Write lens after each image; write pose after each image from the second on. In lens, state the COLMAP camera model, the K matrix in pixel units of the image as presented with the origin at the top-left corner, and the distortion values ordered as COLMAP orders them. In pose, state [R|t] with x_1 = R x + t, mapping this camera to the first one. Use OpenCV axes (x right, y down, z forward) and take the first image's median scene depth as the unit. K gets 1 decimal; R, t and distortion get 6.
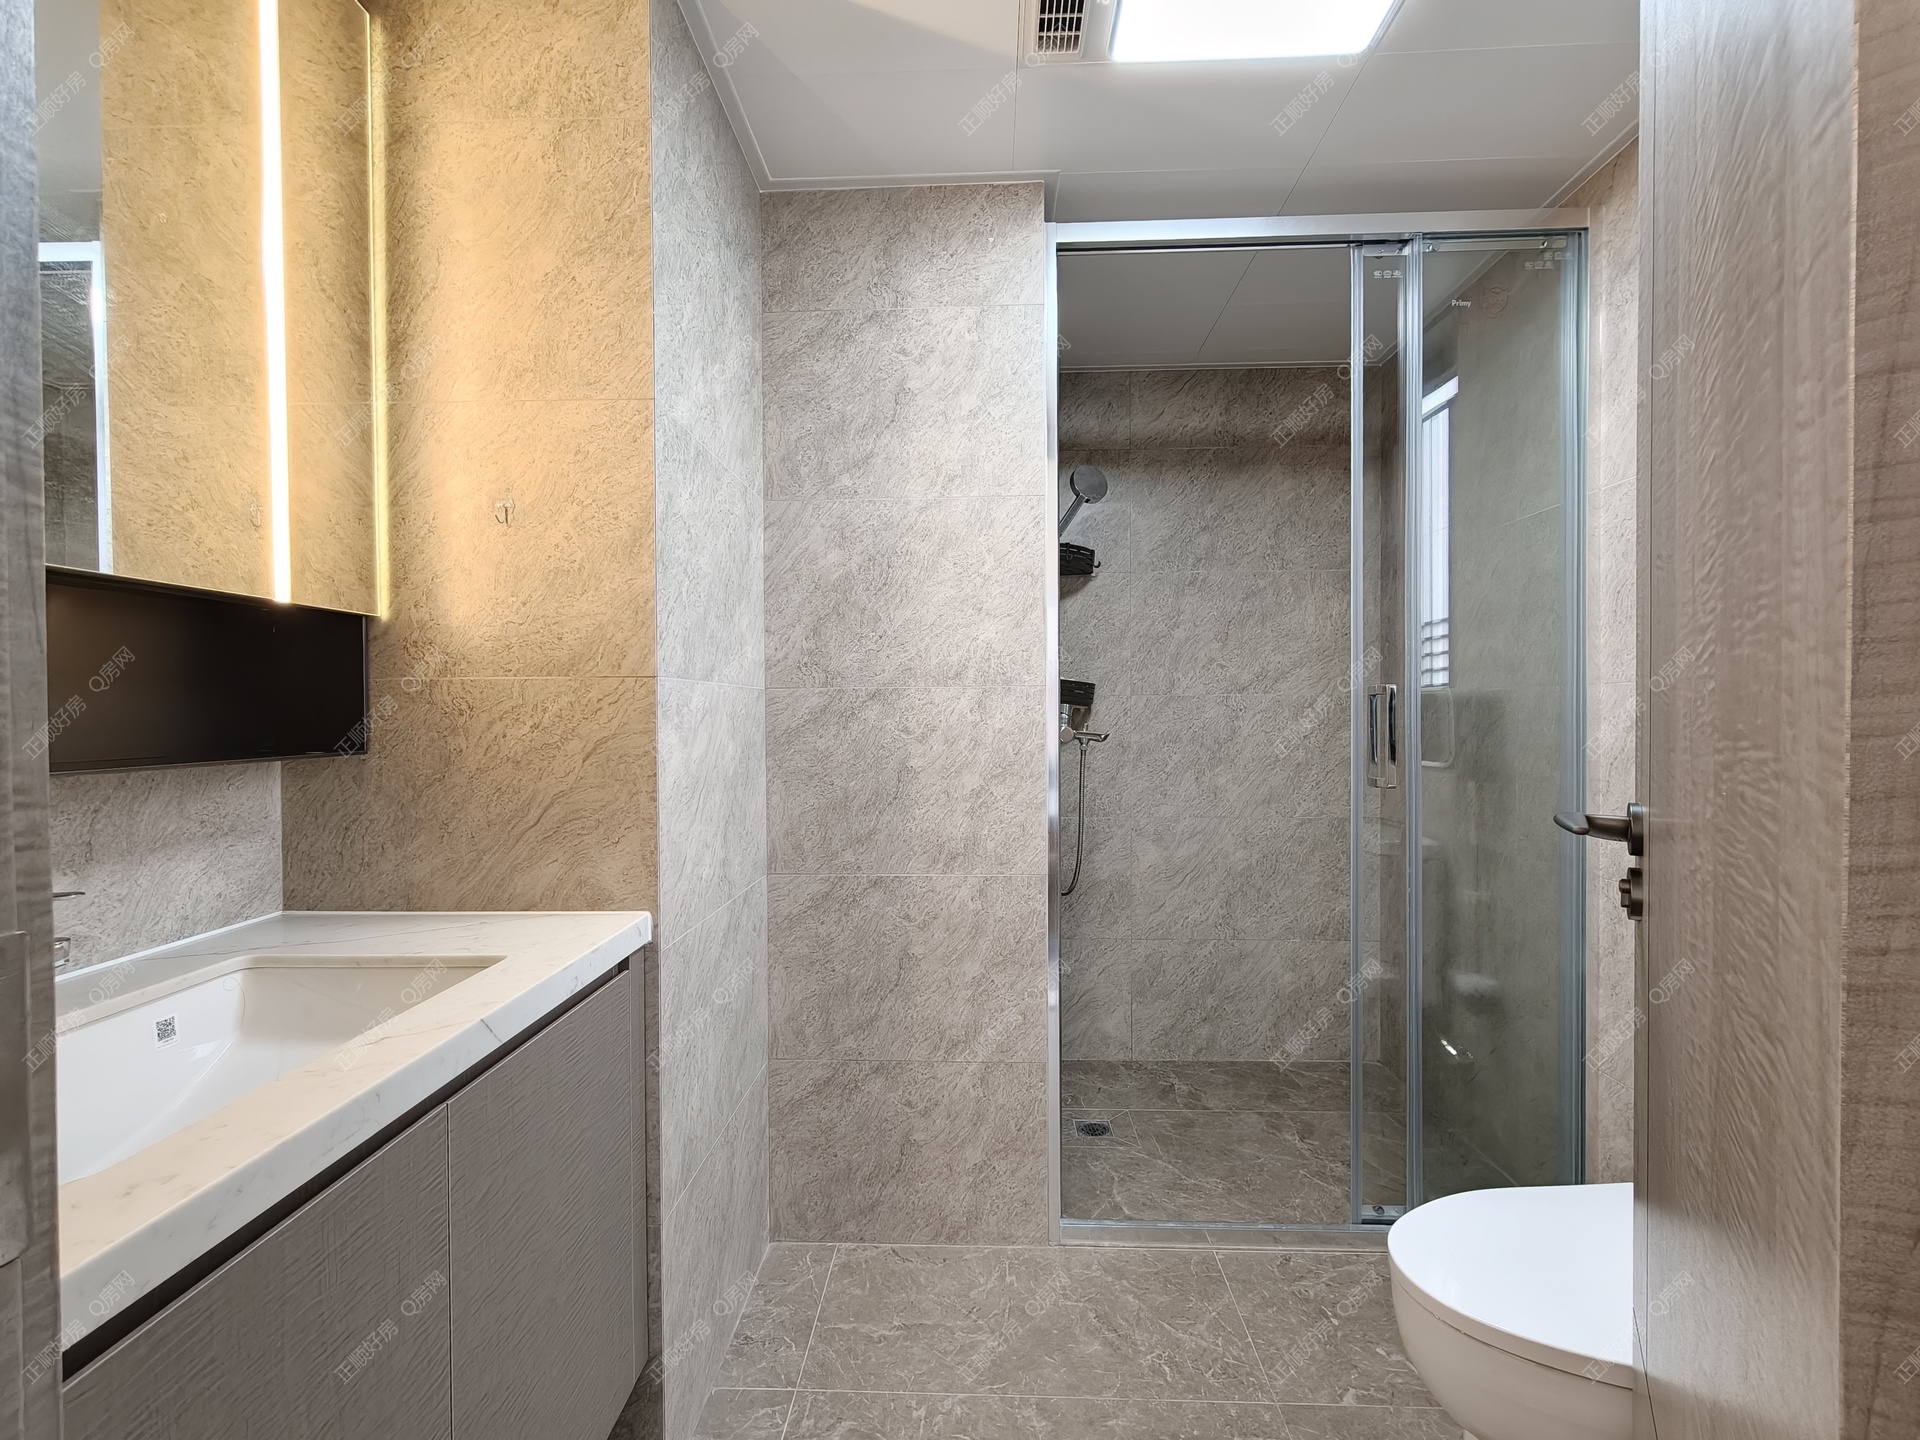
lens RADIAL K [[861.4, 0, 956.4], [0, 861.4, 724.2], [0, 0, 1]] dist [0.000961, -0.000393]
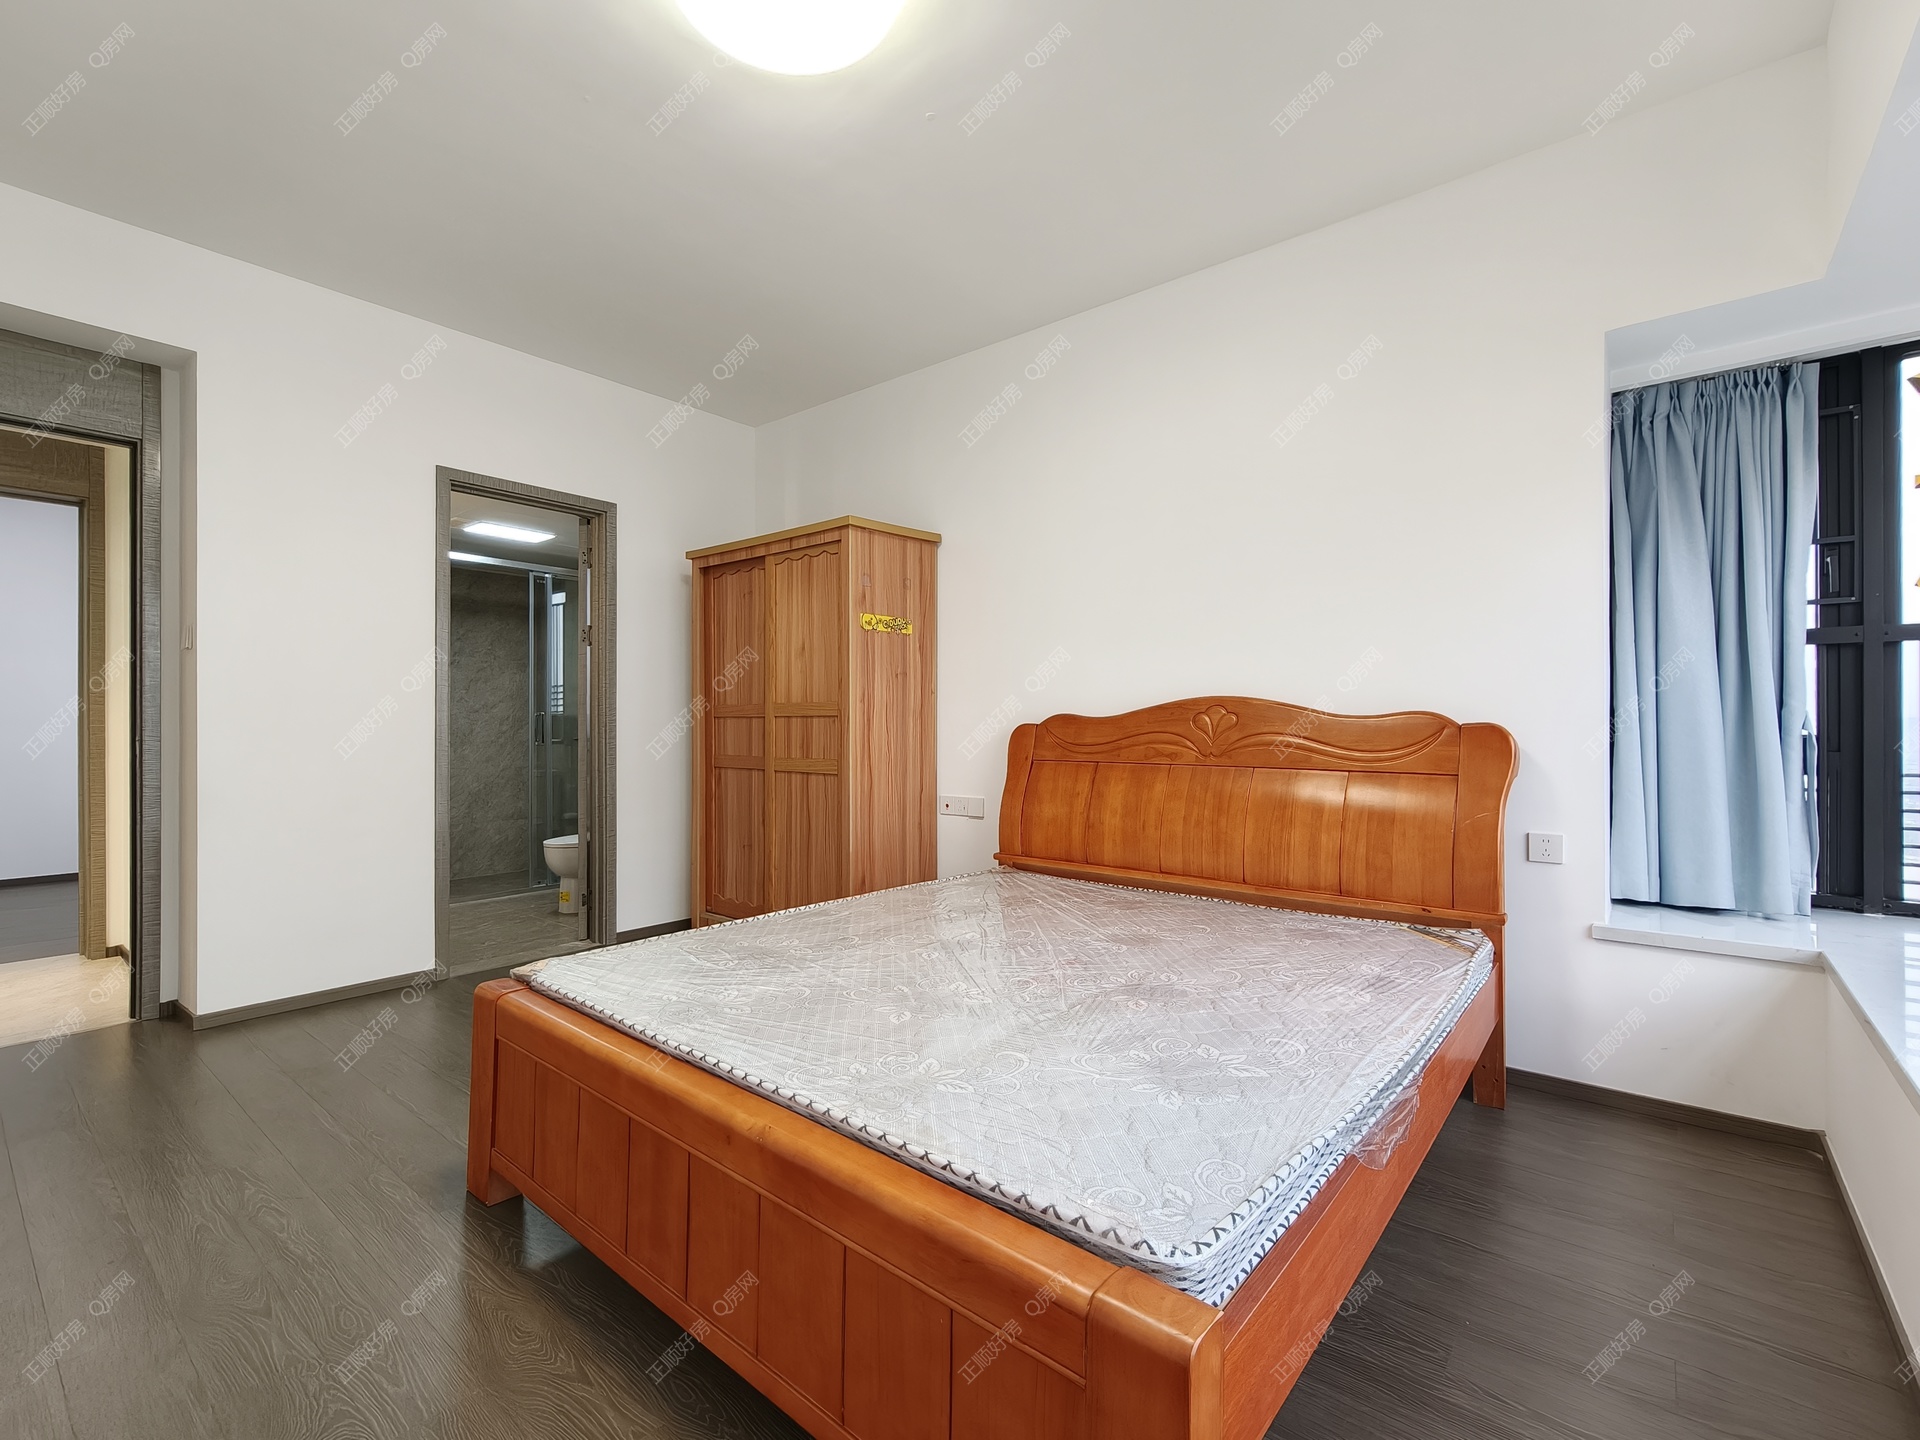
lens RADIAL K [[861.4, 0, 958.5], [0, 861.4, 721.0], [0, 0, 1]] dist [0.000961, -0.000393]
pose [[0.614301, 0.007758, 0.789034, -0.711902], [0.011393, 0.999760, -0.018700, 0.043261], [-0.788990, 0.020477, 0.614065, -1.465441]]
